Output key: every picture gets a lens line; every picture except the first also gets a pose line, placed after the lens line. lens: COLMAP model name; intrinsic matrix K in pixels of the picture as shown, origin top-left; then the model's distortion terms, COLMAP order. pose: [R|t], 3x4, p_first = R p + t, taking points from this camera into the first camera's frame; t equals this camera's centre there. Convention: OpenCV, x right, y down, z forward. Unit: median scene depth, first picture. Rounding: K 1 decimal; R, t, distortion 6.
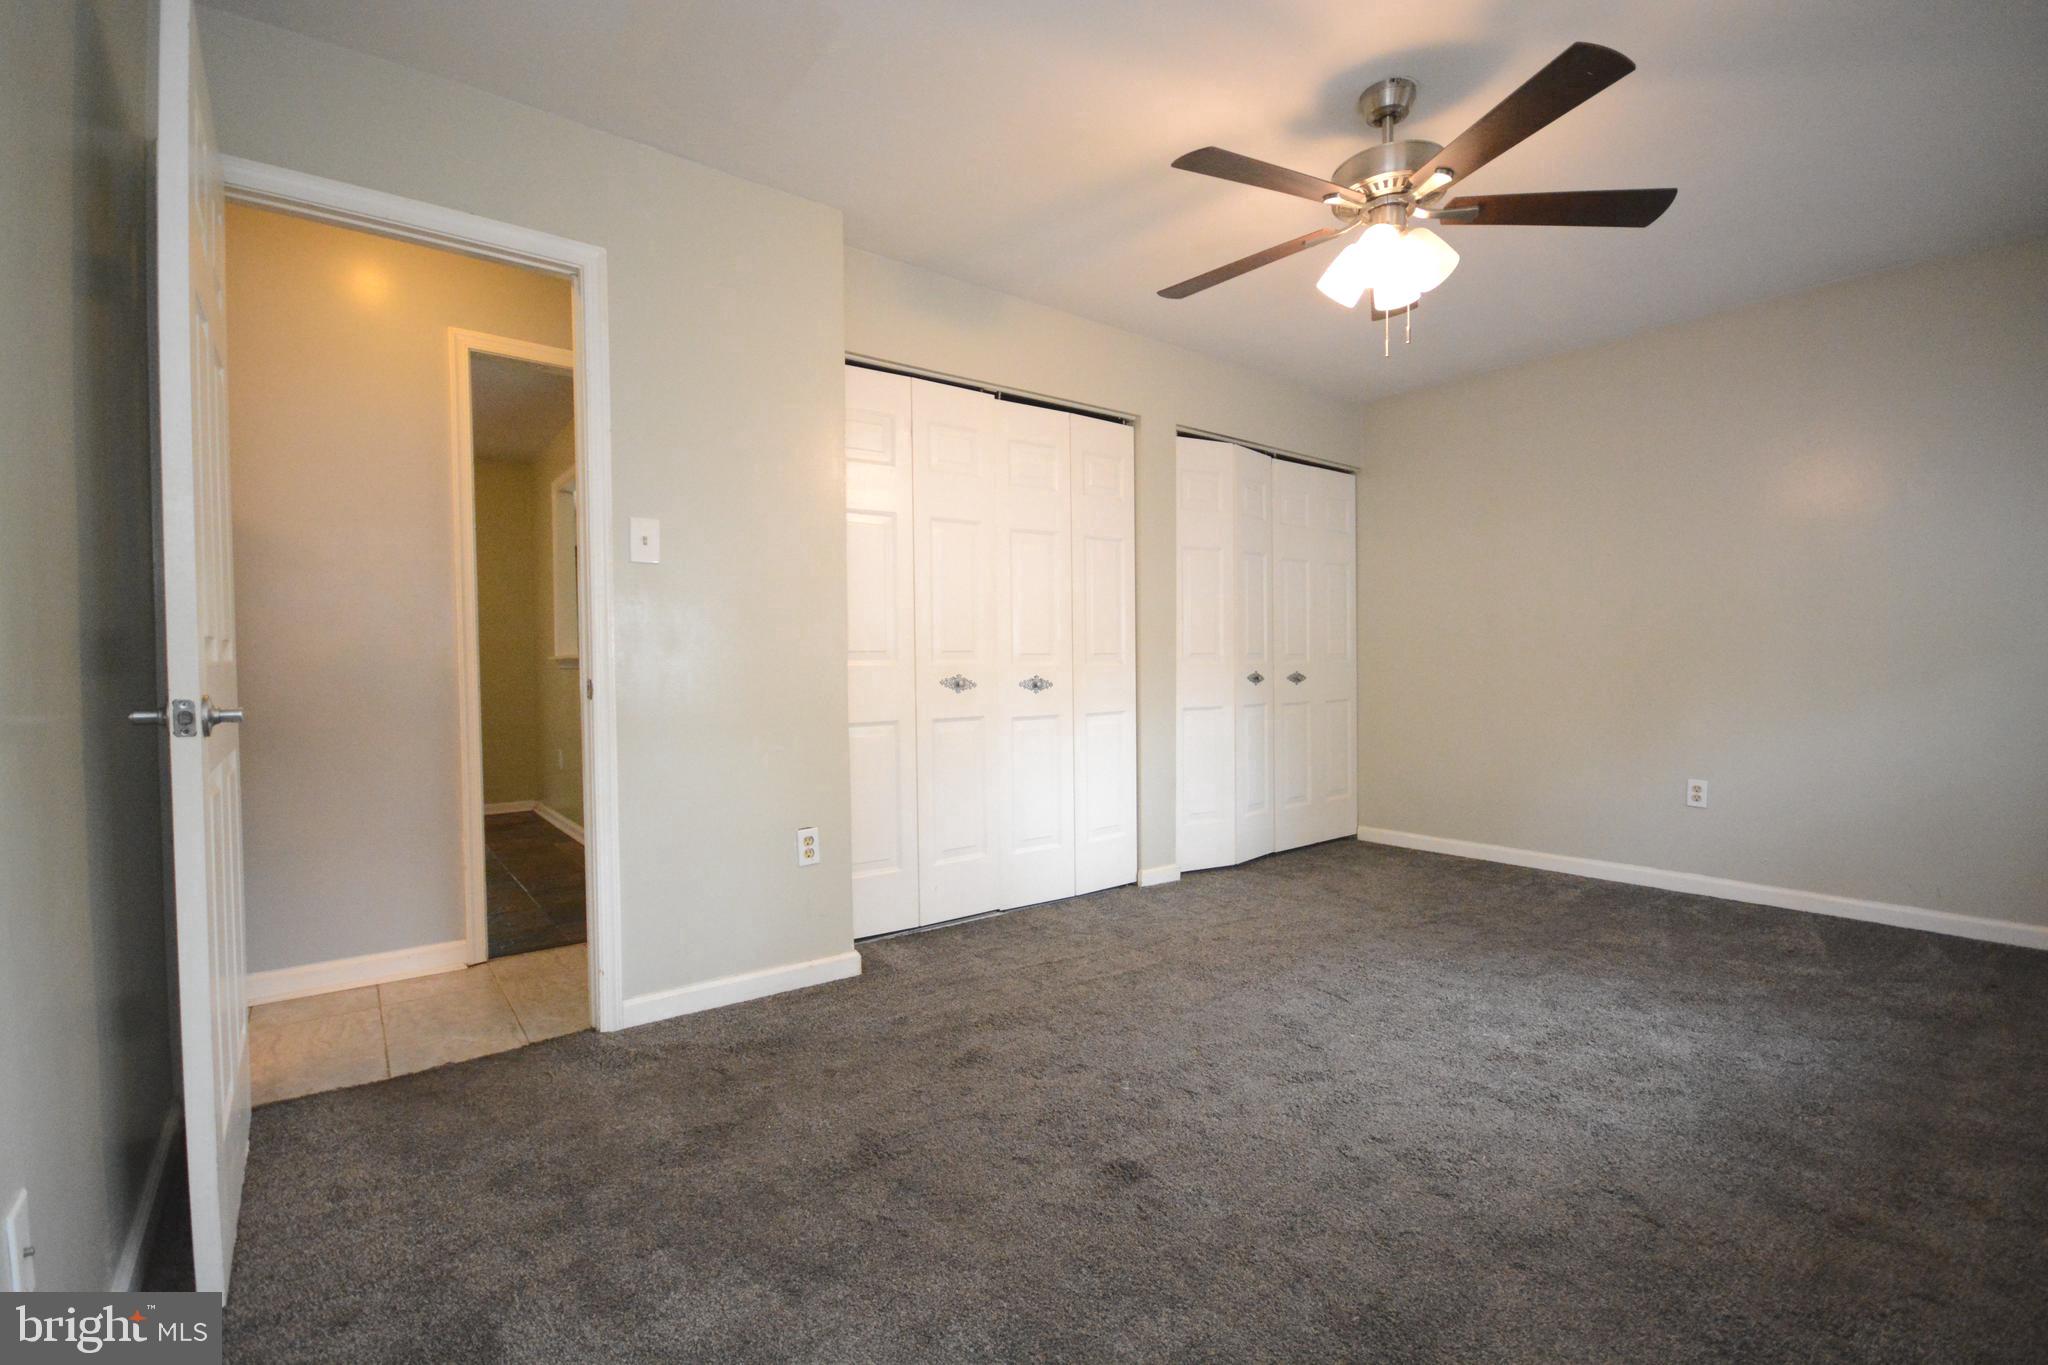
lens RADIAL K [[897.5, 0, 1020.0], [0, 897.5, 681.0], [0, 0, 1]] dist [-0.003011, -0.000191]
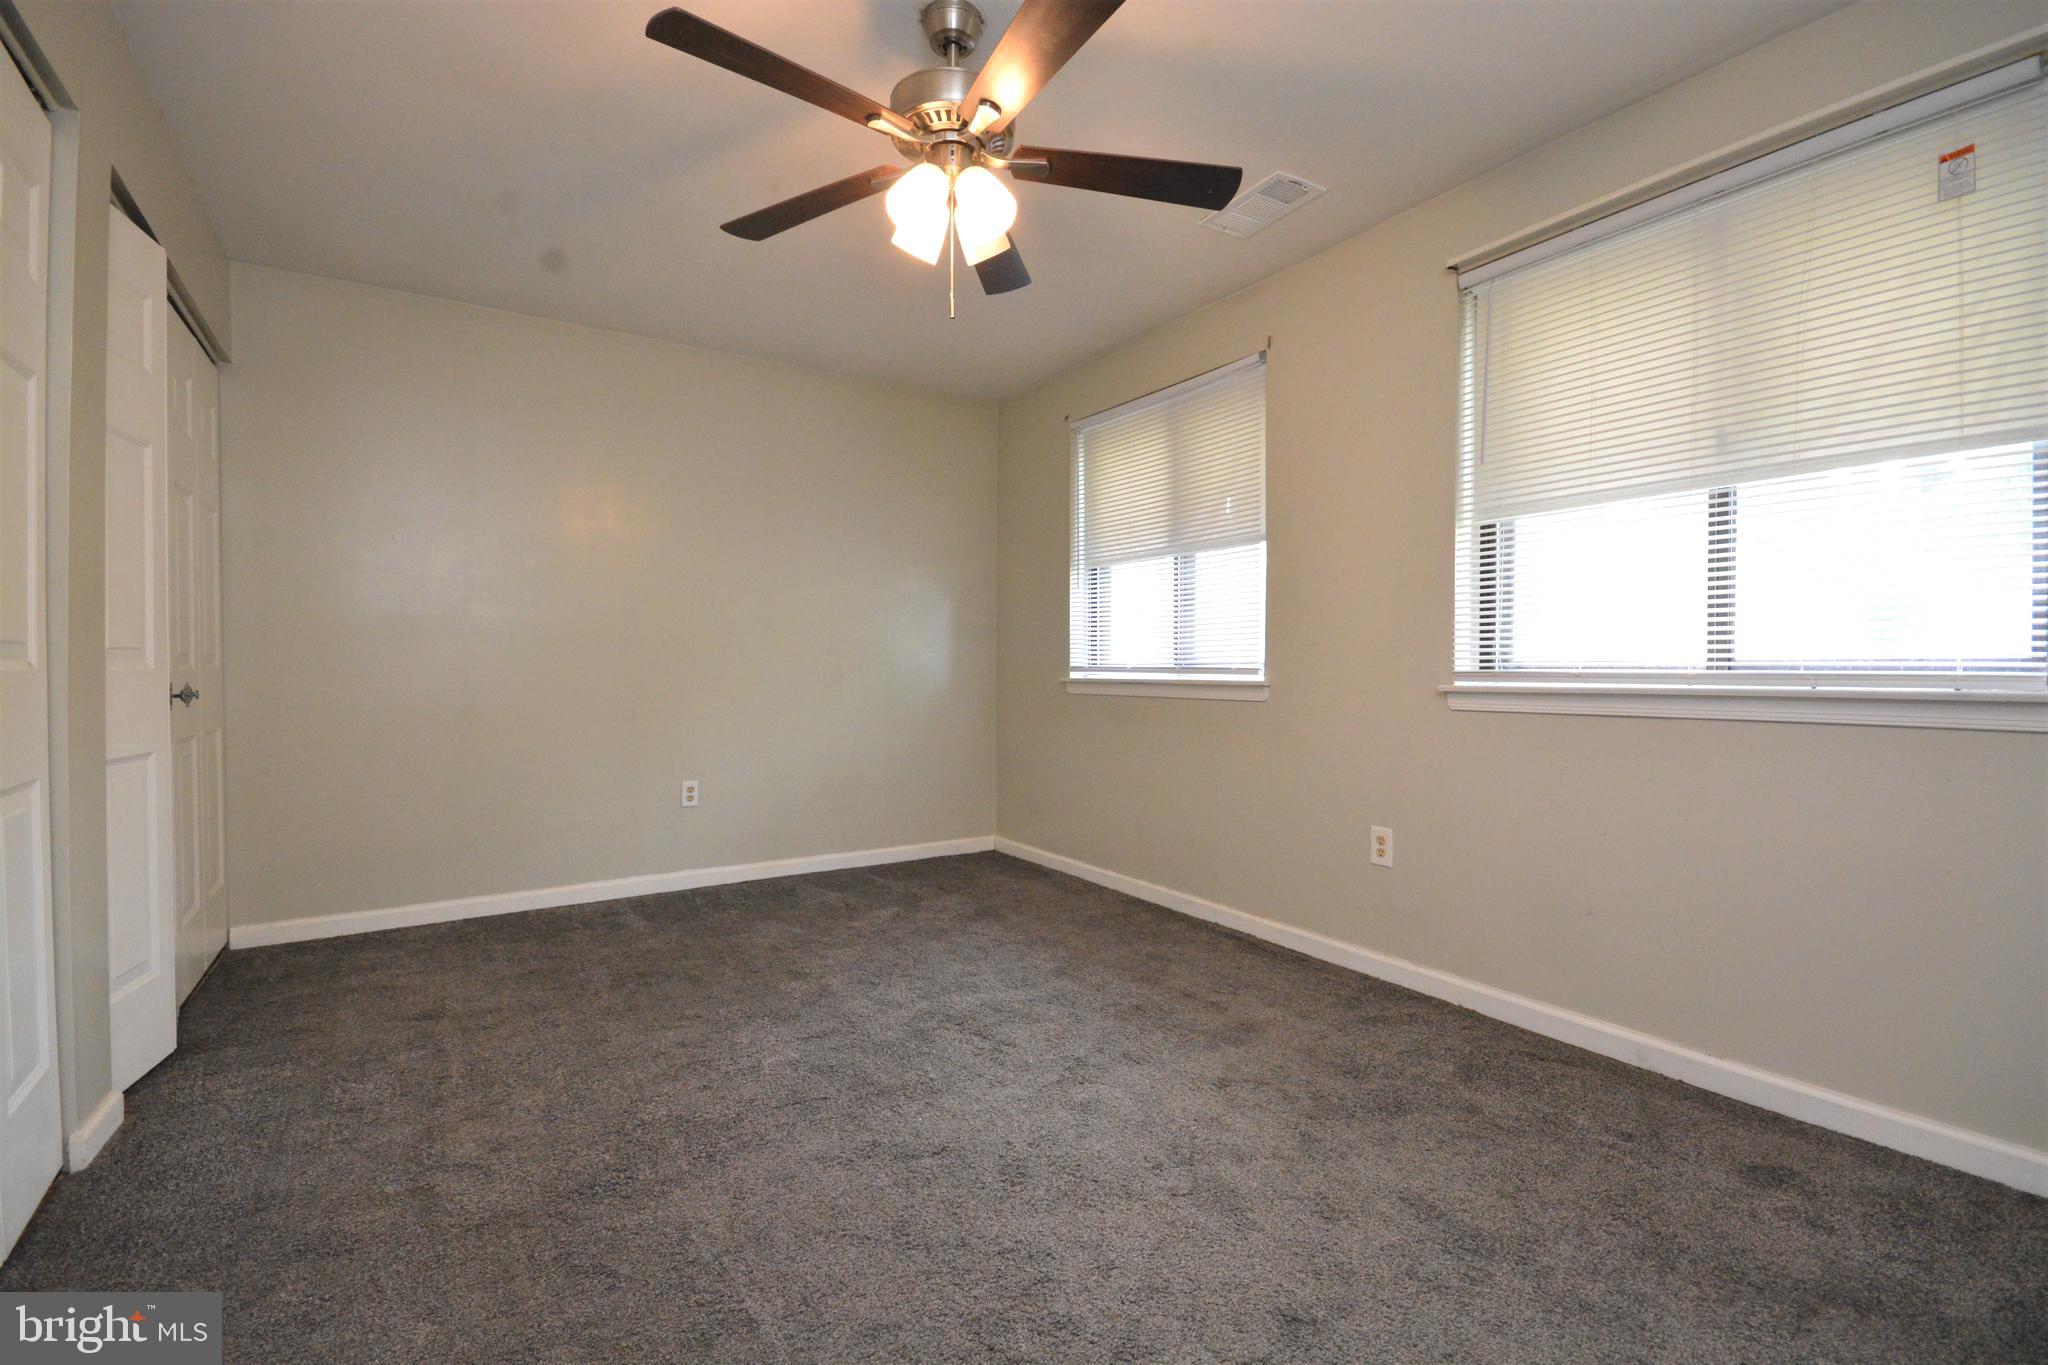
lens RADIAL K [[897.5, 0, 1020.0], [0, 897.5, 681.0], [0, 0, 1]] dist [-0.003011, -0.000191]
pose [[0.076833, -0.003376, 0.997038, -0.383785], [0.017851, 0.999839, 0.002009, -0.005654], [-0.996884, 0.017644, 0.076881, 0.726724]]
